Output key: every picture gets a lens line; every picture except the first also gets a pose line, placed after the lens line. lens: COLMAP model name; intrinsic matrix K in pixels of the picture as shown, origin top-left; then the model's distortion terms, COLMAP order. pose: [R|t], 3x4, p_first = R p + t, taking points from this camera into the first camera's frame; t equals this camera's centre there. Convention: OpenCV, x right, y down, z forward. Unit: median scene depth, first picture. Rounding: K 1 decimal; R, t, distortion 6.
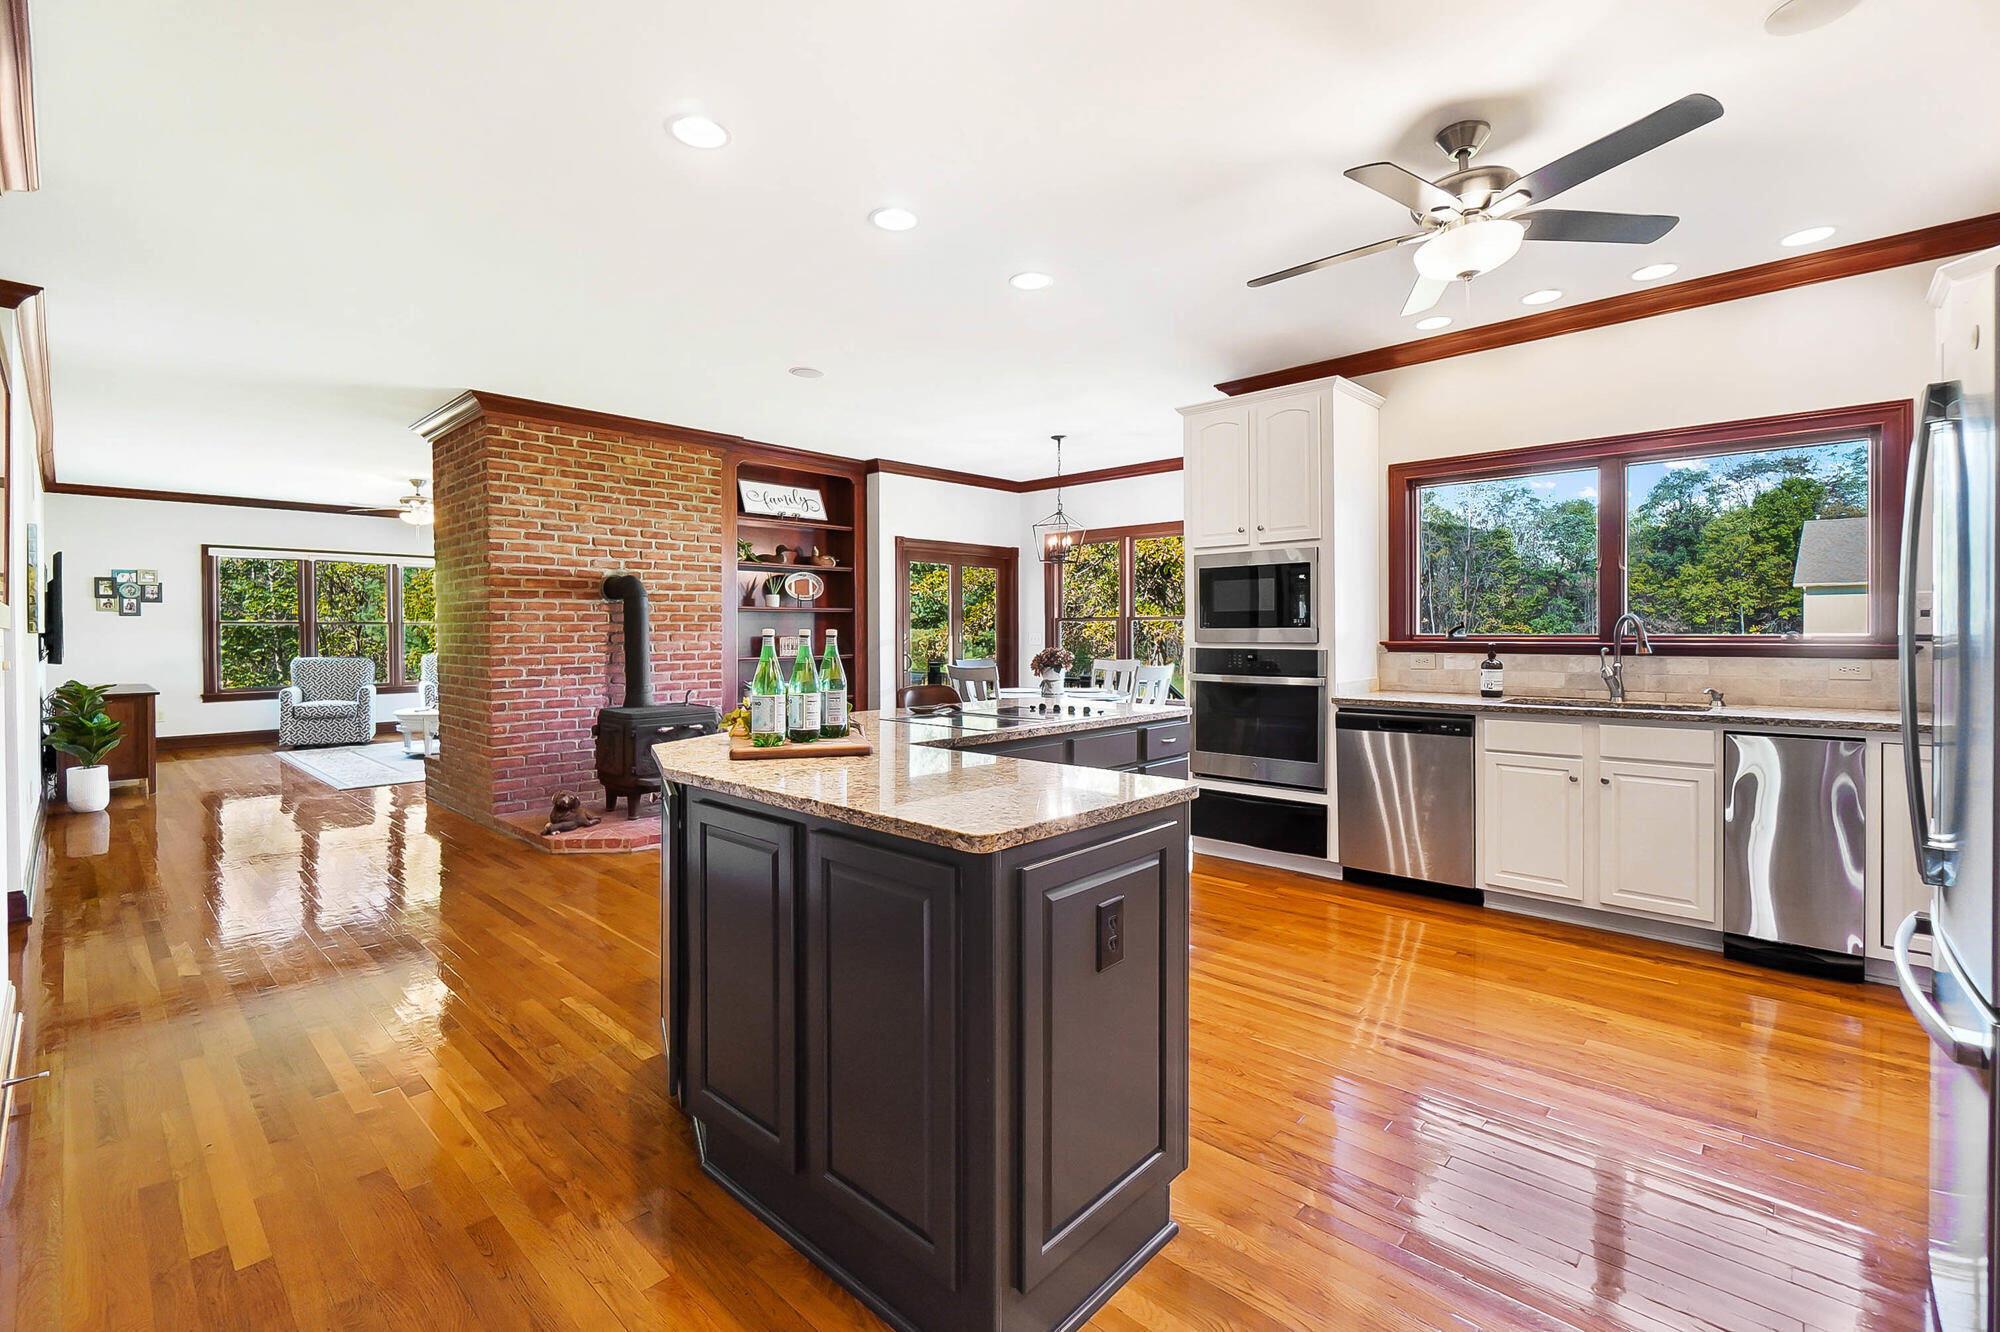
lens RADIAL K [[879.1, 0, 979.4], [0, 879.1, 645.1], [0, 0, 1]] dist [0.004153, -0.002010]
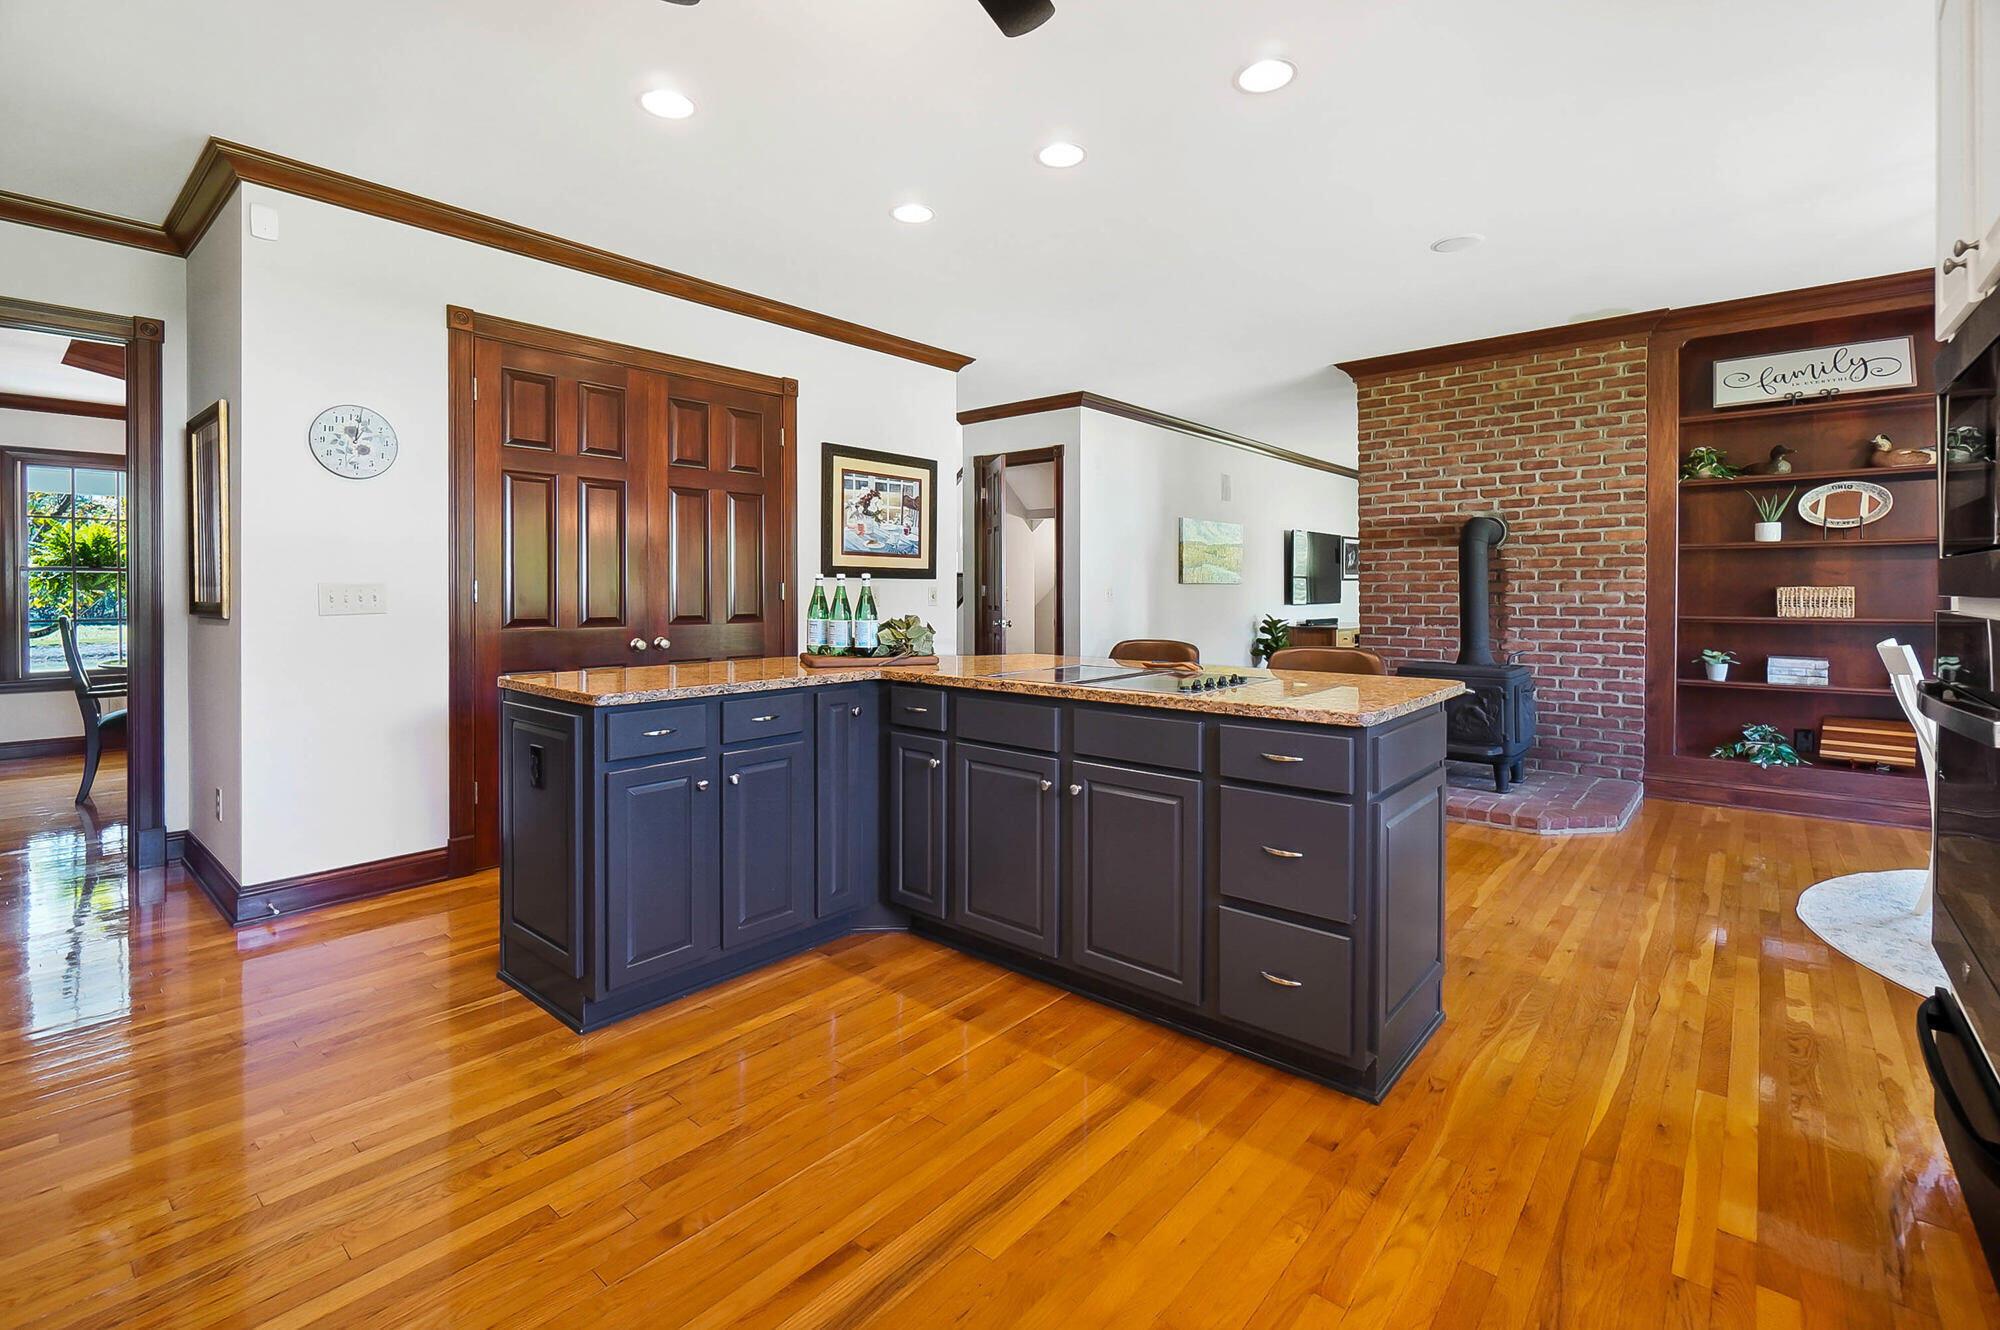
lens RADIAL K [[879.1, 0, 1001.9], [0, 879.1, 600.0], [0, 0, 1]] dist [0.004153, -0.002010]
pose [[0.048262, 0.013872, -0.998738, 0.470500], [-0.016937, 0.999771, 0.013068, 0.001559], [0.998691, 0.016285, 0.048486, 0.473175]]
